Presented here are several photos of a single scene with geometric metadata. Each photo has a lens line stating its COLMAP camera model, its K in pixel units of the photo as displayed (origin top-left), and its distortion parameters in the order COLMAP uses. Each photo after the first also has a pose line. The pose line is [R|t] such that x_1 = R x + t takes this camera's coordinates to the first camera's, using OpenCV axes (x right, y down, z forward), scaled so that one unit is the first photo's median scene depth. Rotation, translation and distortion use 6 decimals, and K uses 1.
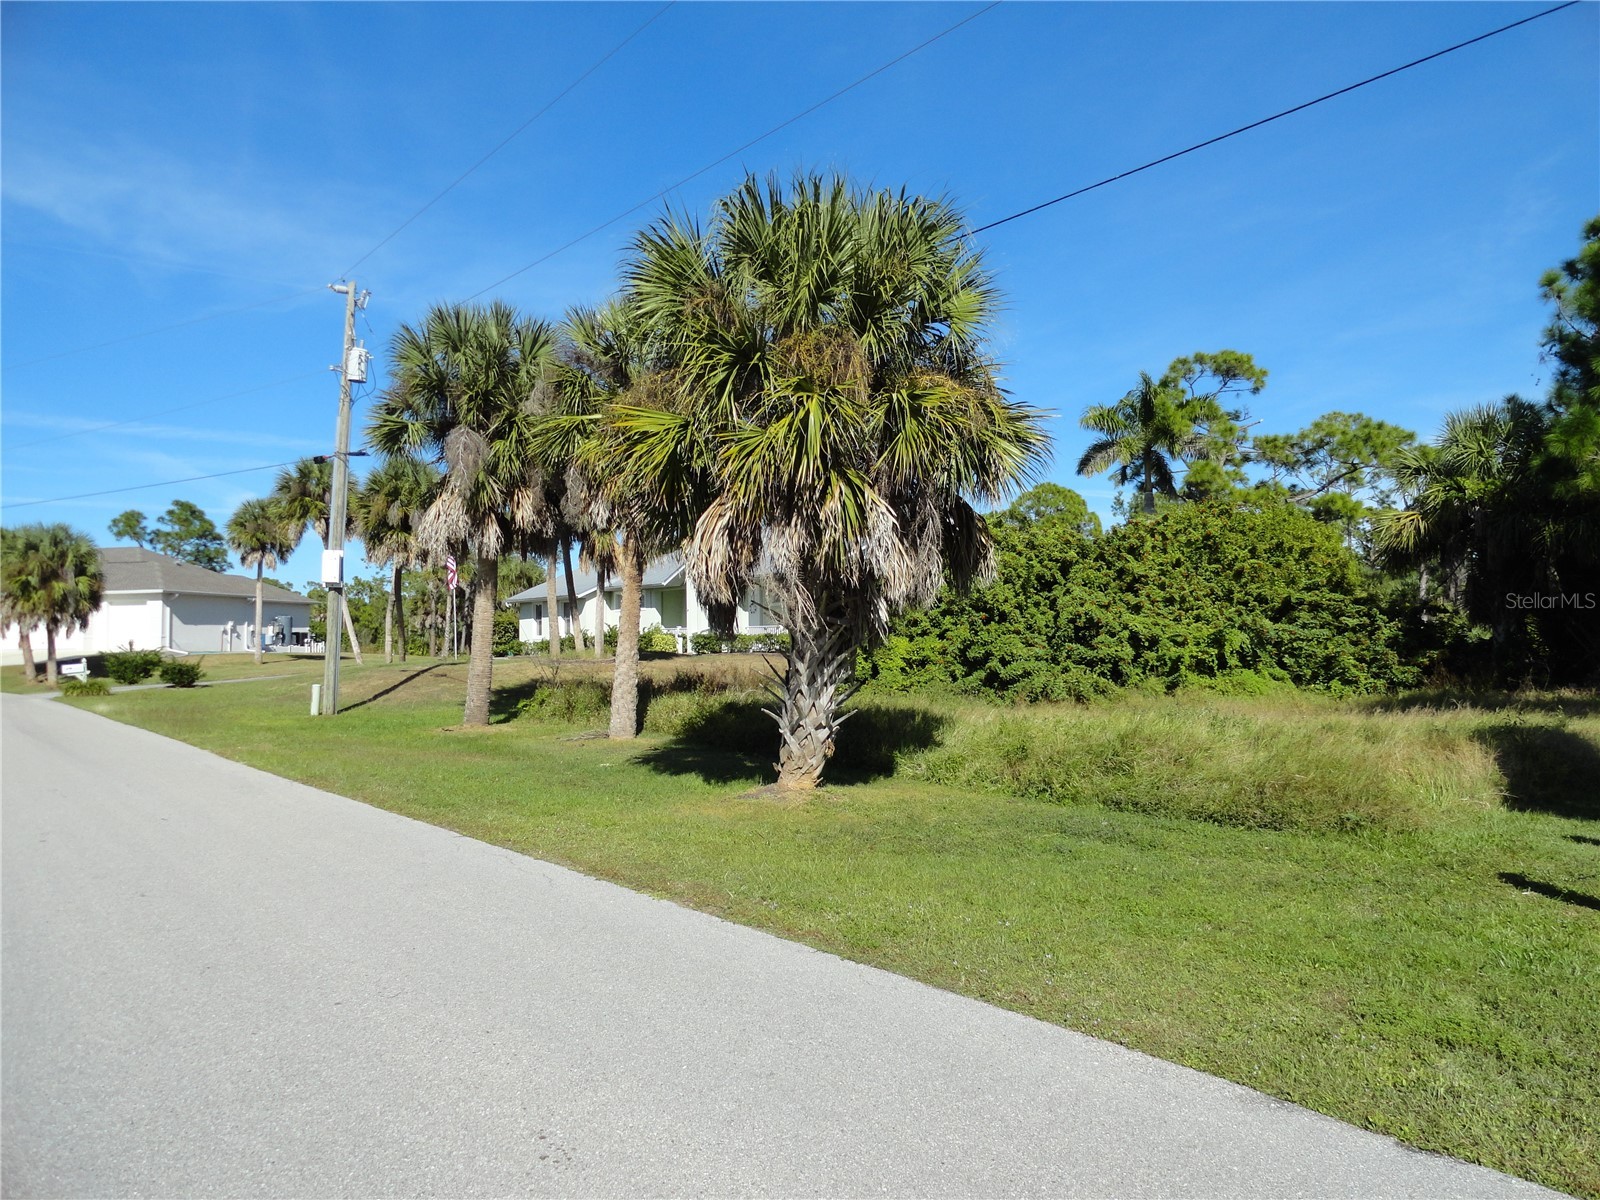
lens RADIAL K [[1101.5, 0, 802.1], [0, 1101.5, 602.0], [0, 0, 1]] dist [-0.003085, 0.006598]
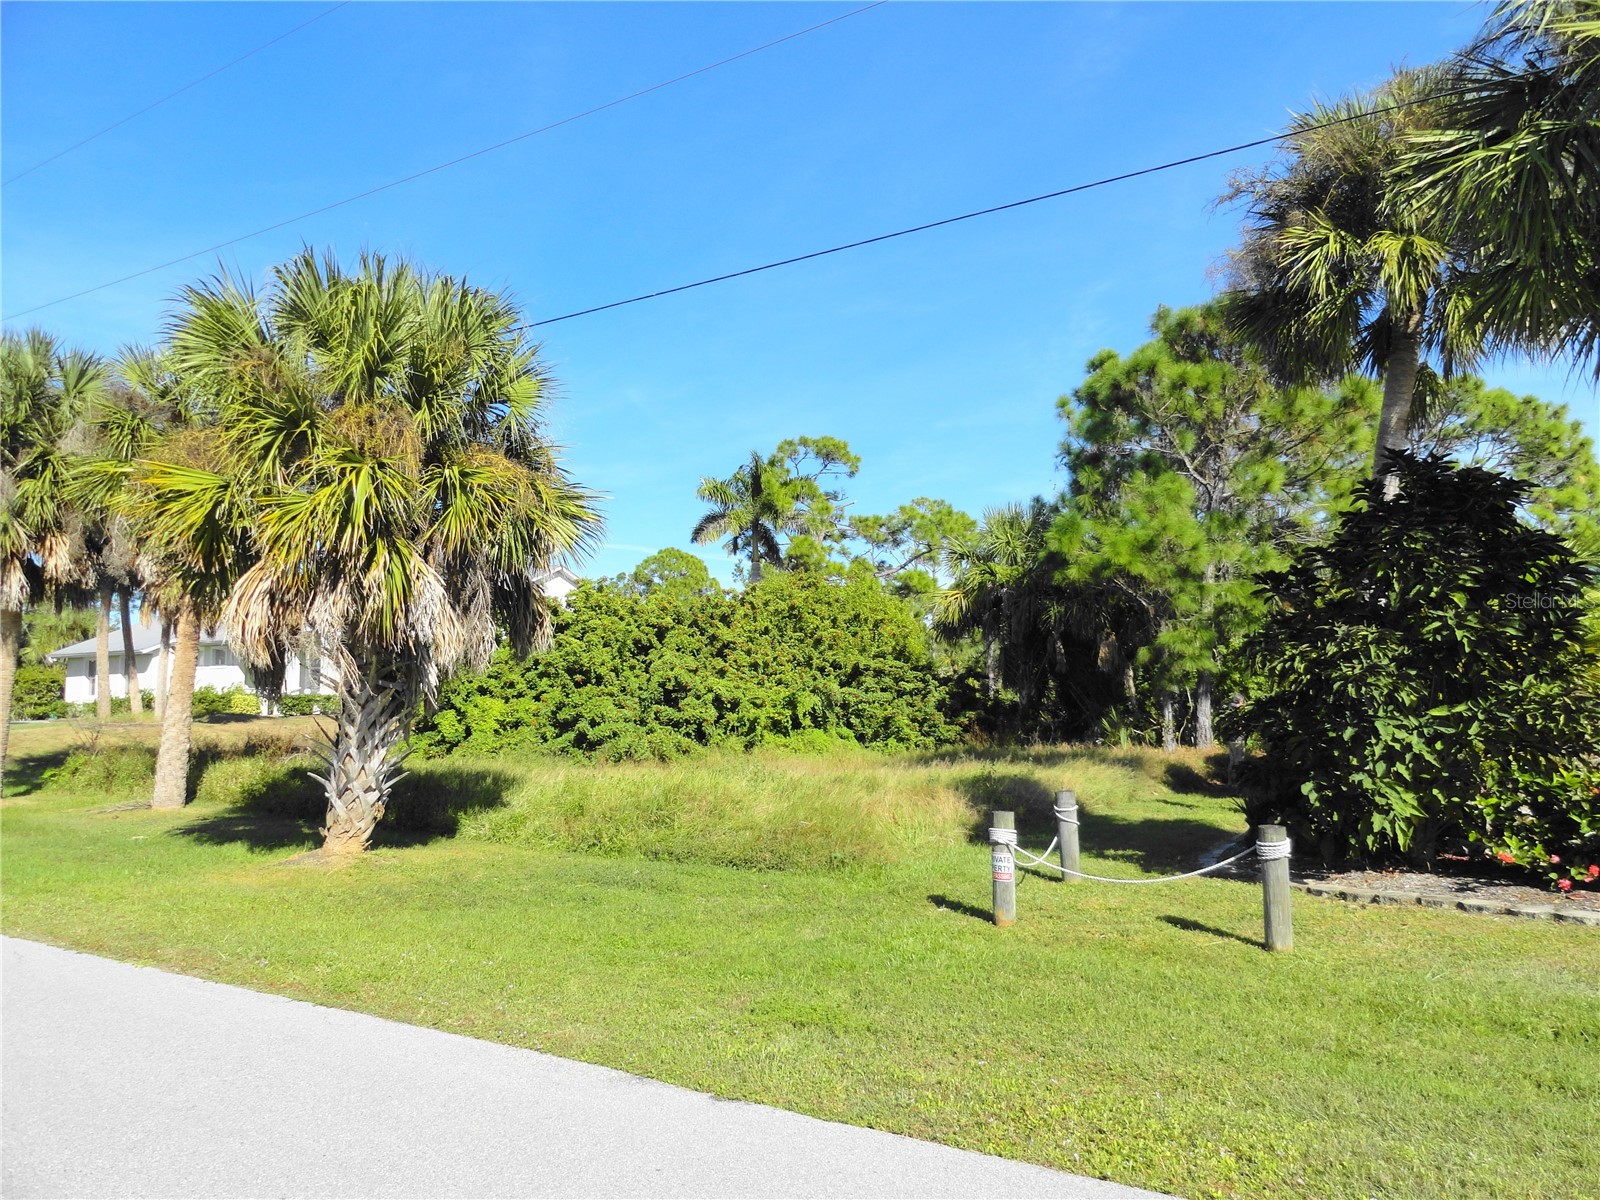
lens RADIAL K [[1102.6, 0, 800.8], [0, 1102.6, 603.4], [0, 0, 1]] dist [-0.007732, 0.015570]
pose [[0.946658, 0.029908, 0.320848, 0.035207], [-0.012753, 0.998381, -0.055436, -0.003425], [-0.321987, 0.048387, 0.945507, -0.050312]]
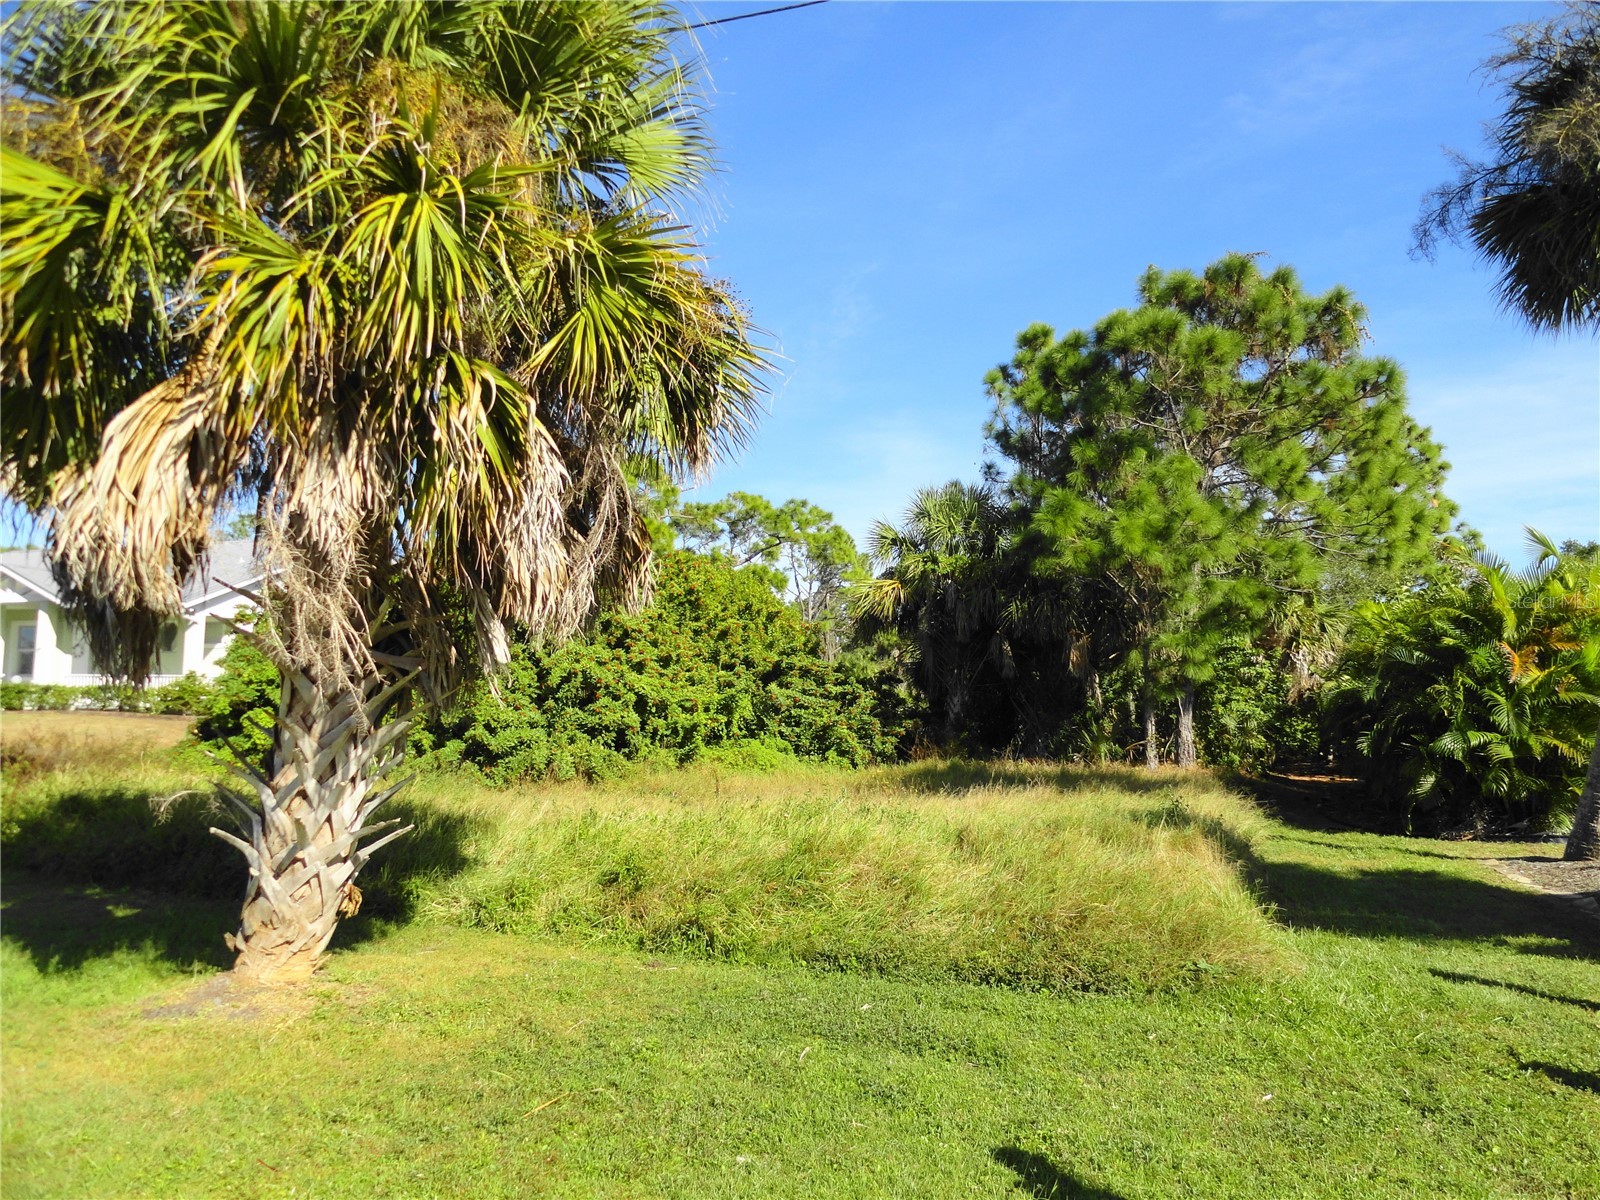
lens RADIAL K [[1097.6, 0, 799.7], [0, 1097.6, 605.2], [0, 0, 1]] dist [-0.003342, 0.002869]
pose [[0.849219, 0.066850, 0.523792, -0.044883], [-0.038478, 0.997151, -0.064879, 0.010081], [-0.526637, 0.034942, 0.849372, 0.248971]]
